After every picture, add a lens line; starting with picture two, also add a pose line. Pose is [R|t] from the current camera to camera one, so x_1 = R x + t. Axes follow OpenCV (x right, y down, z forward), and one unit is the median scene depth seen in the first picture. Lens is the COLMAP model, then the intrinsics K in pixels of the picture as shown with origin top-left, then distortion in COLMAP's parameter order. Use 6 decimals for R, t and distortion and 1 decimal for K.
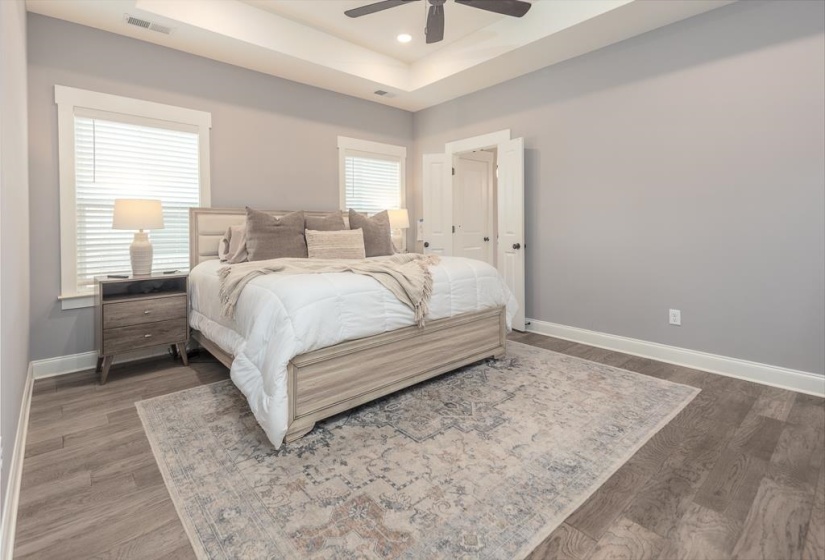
lens RADIAL K [[390.6, 0, 410.7], [0, 390.6, 249.6], [0, 0, 1]] dist [0.063391, -0.027290]
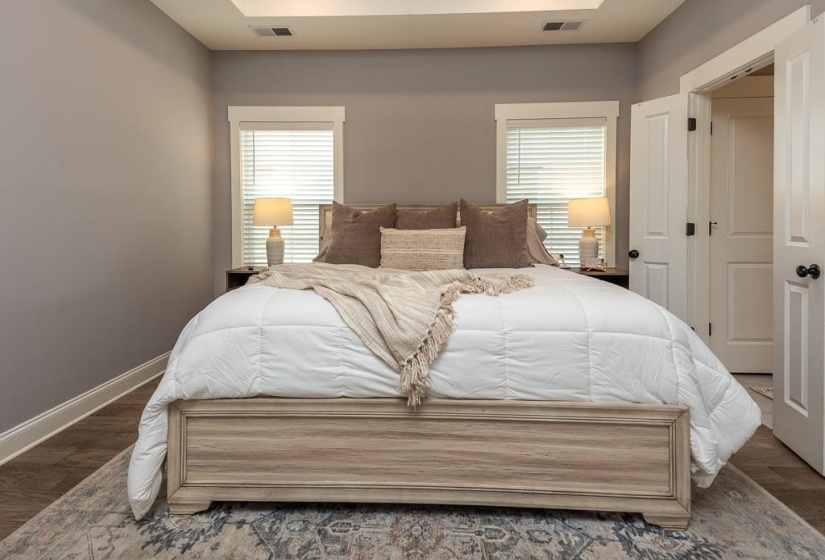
lens RADIAL K [[390.6, 0, 410.7], [0, 390.6, 249.6], [0, 0, 1]] dist [0.063391, -0.027290]
pose [[0.723203, 0.048852, -0.688906, 0.357382], [-0.049062, 0.998609, 0.019309, -0.028062], [0.688891, 0.019835, 0.724594, 0.536550]]
